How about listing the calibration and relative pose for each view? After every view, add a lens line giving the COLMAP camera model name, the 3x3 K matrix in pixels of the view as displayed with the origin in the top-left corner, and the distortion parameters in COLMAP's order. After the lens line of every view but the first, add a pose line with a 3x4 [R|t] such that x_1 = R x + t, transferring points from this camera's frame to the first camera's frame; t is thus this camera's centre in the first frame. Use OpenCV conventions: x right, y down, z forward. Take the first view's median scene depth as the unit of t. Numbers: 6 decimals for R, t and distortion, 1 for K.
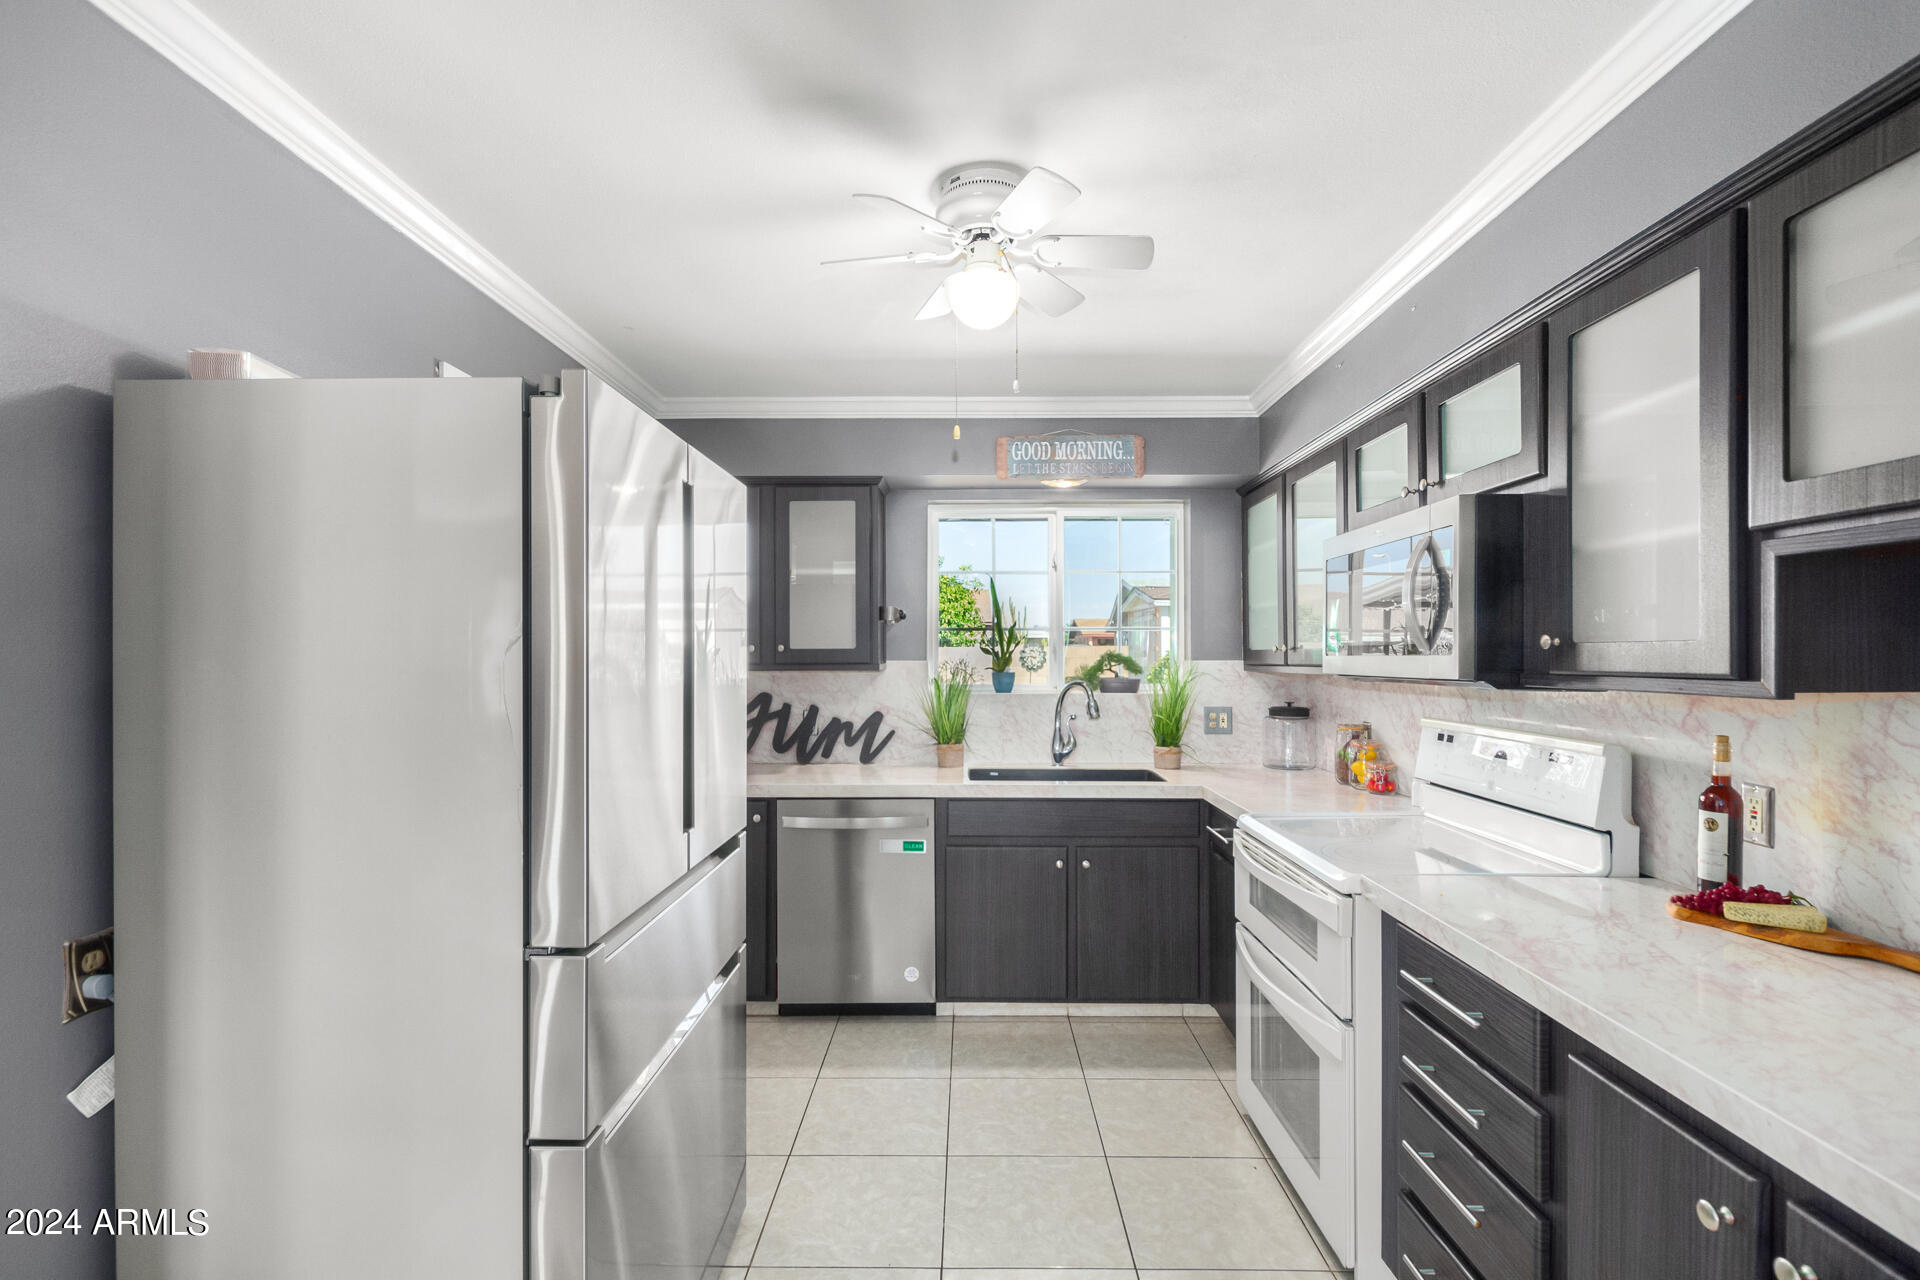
lens RADIAL K [[920.7, 0, 959.4], [0, 920.7, 649.9], [0, 0, 1]] dist [0.002496, 0.000149]
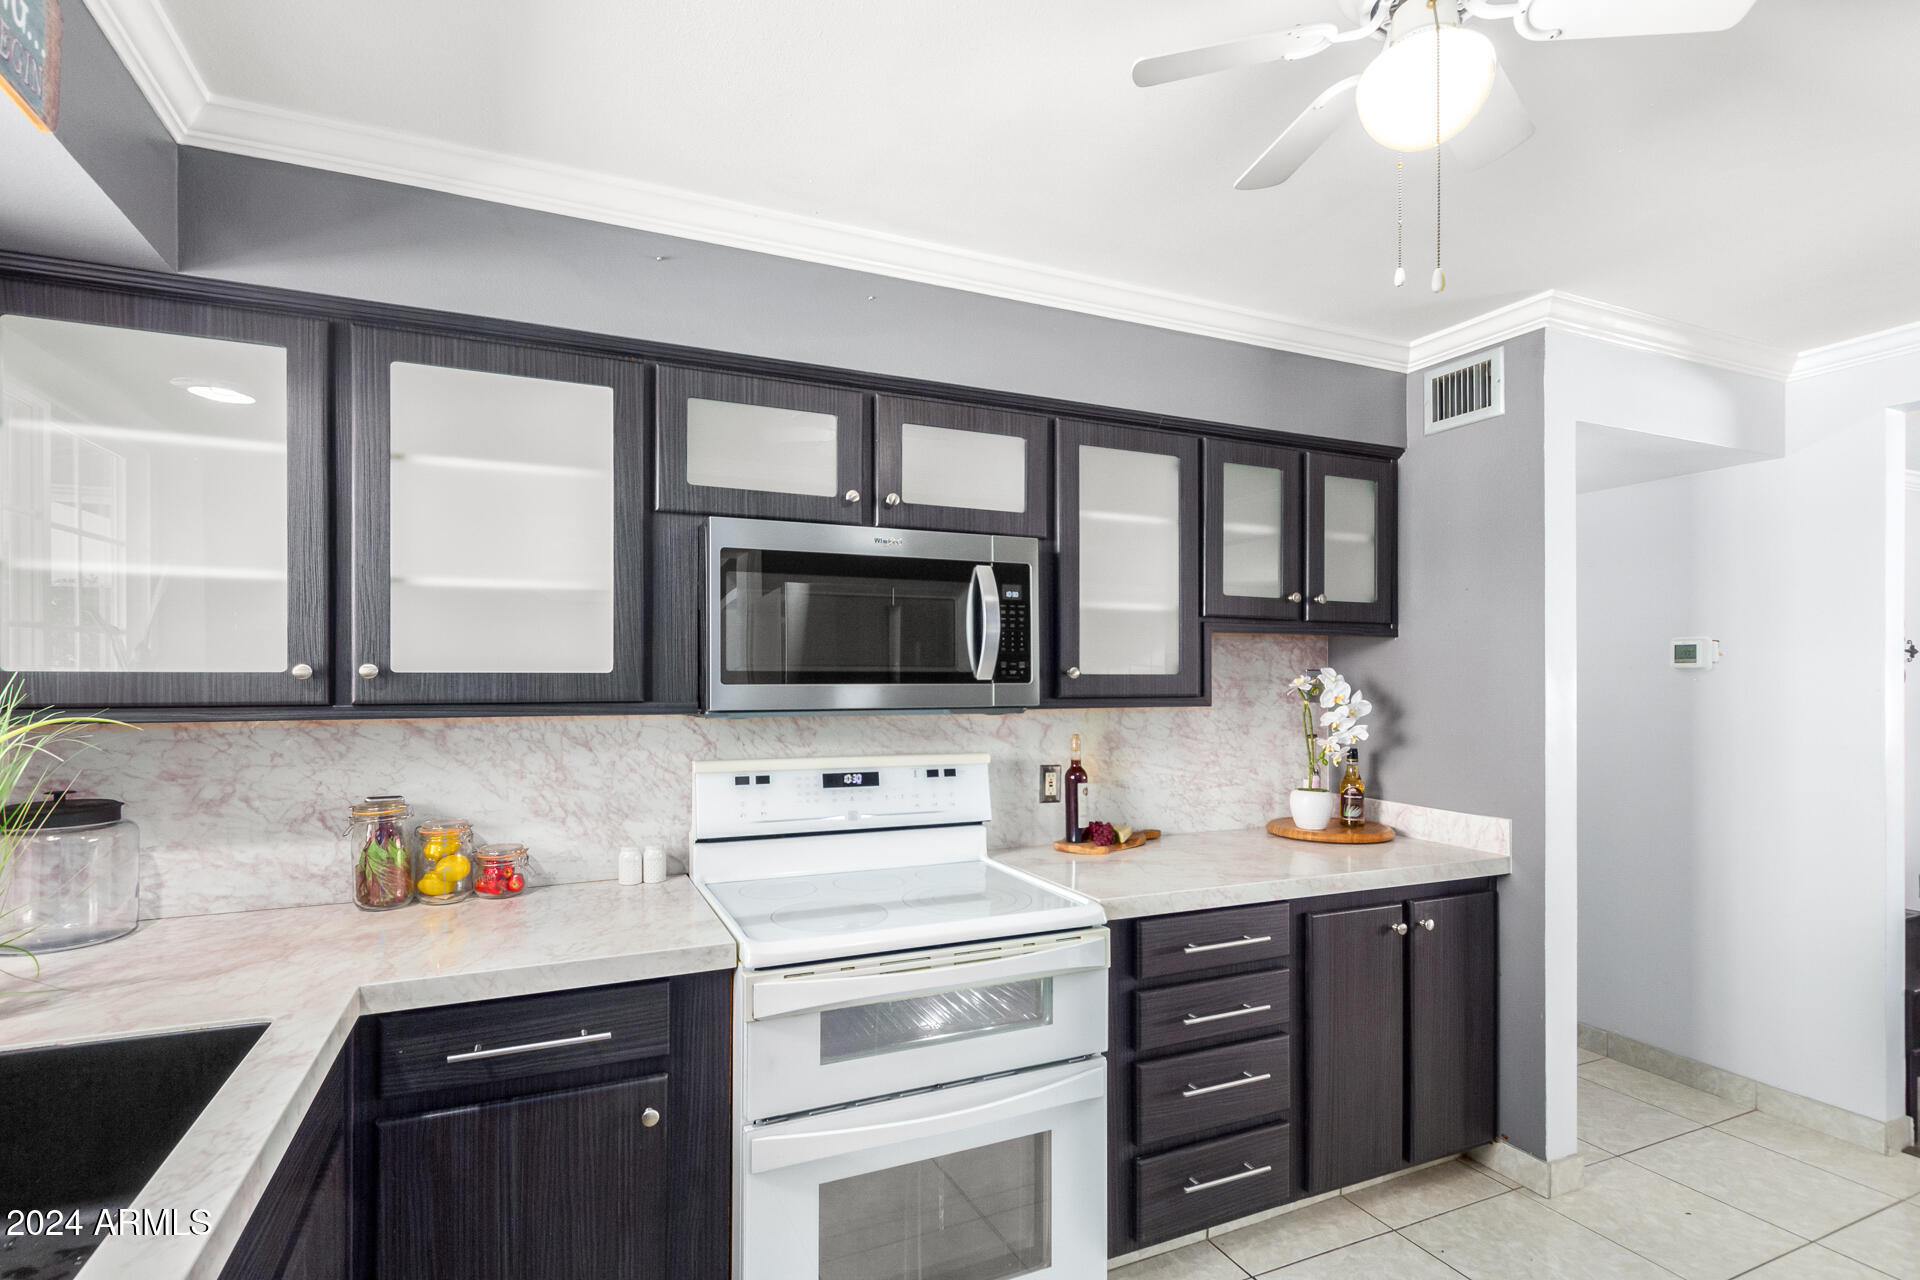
lens RADIAL K [[920.7, 0, 954.2], [0, 920.7, 659.8], [0, 0, 1]] dist [0.002496, 0.000149]
pose [[-0.417620, 0.012641, 0.908534, -0.550570], [-0.006561, 0.999835, -0.016927, -0.006093], [-0.908598, -0.013030, -0.417469, 2.009212]]
